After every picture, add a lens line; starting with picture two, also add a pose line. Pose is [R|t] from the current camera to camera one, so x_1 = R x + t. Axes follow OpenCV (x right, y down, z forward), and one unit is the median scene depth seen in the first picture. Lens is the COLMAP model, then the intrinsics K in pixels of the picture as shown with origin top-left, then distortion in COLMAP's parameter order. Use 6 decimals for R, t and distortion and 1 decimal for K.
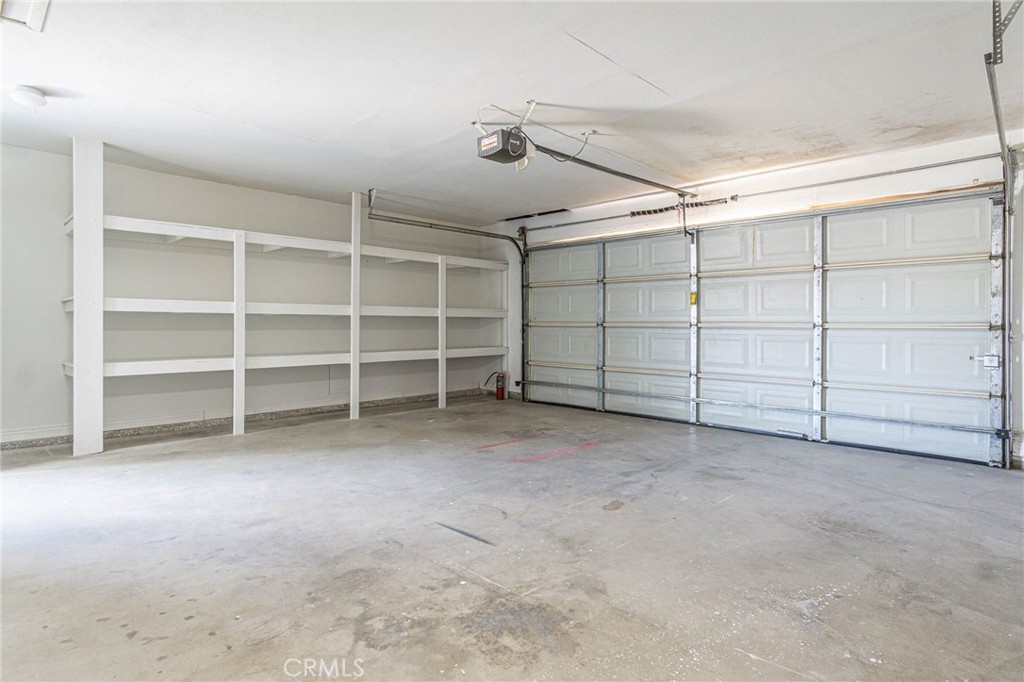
lens RADIAL K [[536.9, 0, 516.1], [0, 536.9, 327.8], [0, 0, 1]] dist [0.003639, 0.000813]
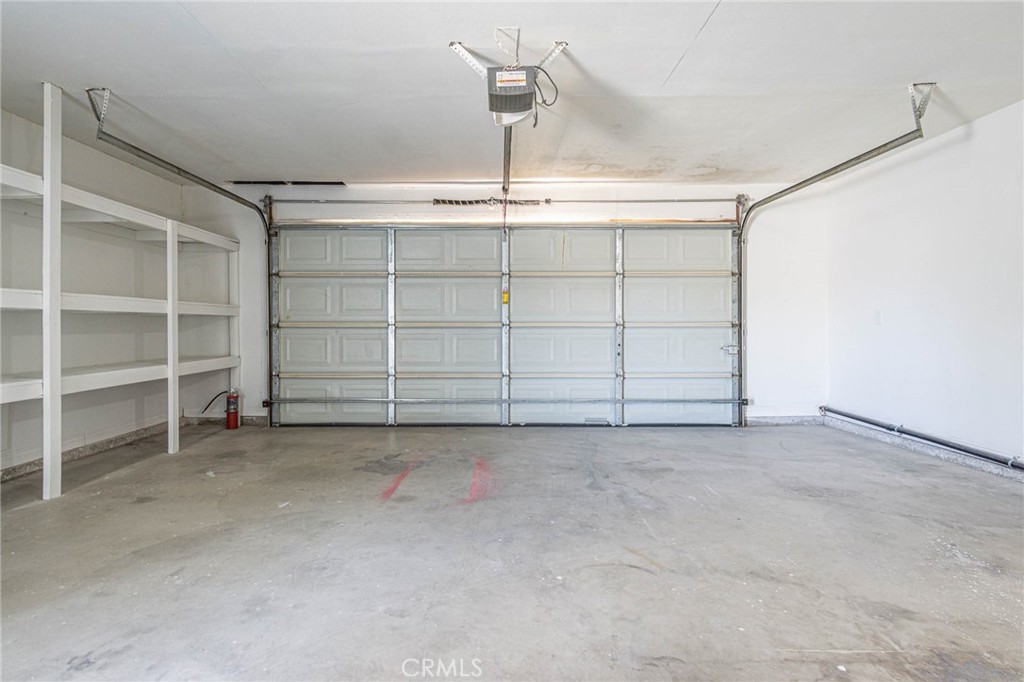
lens RADIAL K [[539.9, 0, 507.0], [0, 539.9, 339.0], [0, 0, 1]] dist [0.005232, 0.002296]
pose [[0.729094, -0.023289, 0.684017, -0.373040], [0.007966, 0.999642, 0.025544, -0.004981], [-0.684367, -0.013175, 0.729018, 0.301232]]
